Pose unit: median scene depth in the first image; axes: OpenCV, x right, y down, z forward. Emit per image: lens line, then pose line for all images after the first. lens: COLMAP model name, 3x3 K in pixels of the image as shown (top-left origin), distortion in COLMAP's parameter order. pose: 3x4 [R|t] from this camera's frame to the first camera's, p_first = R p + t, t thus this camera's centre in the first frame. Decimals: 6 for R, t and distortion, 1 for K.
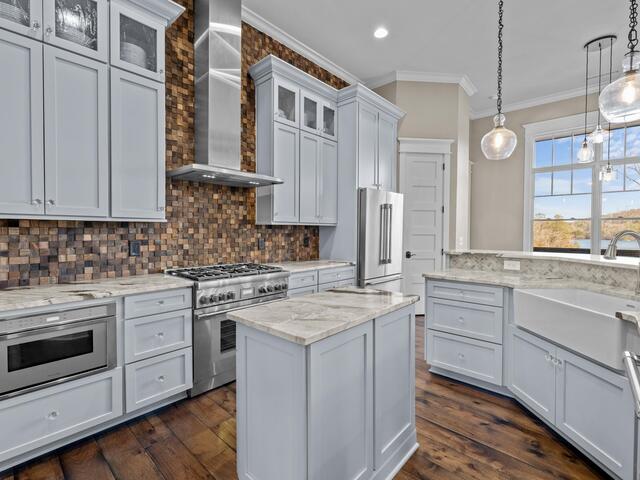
lens RADIAL K [[310.0, 0, 320.2], [0, 310.0, 237.6], [0, 0, 1]] dist [0.000462, -0.001904]
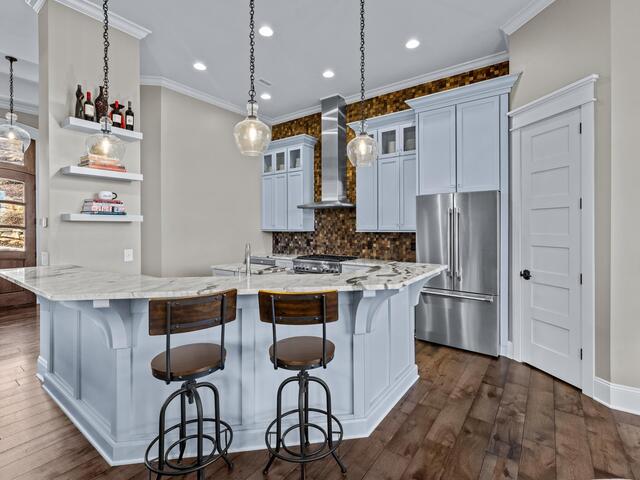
lens RADIAL K [[310.0, 0, 308.3], [0, 310.0, 227.1], [0, 0, 1]] dist [0.000462, -0.001904]
pose [[0.065200, -0.001406, -0.997871, 1.252417], [-0.016044, 0.999868, -0.002458, -0.055357], [0.997743, 0.016170, 0.065169, 0.637579]]
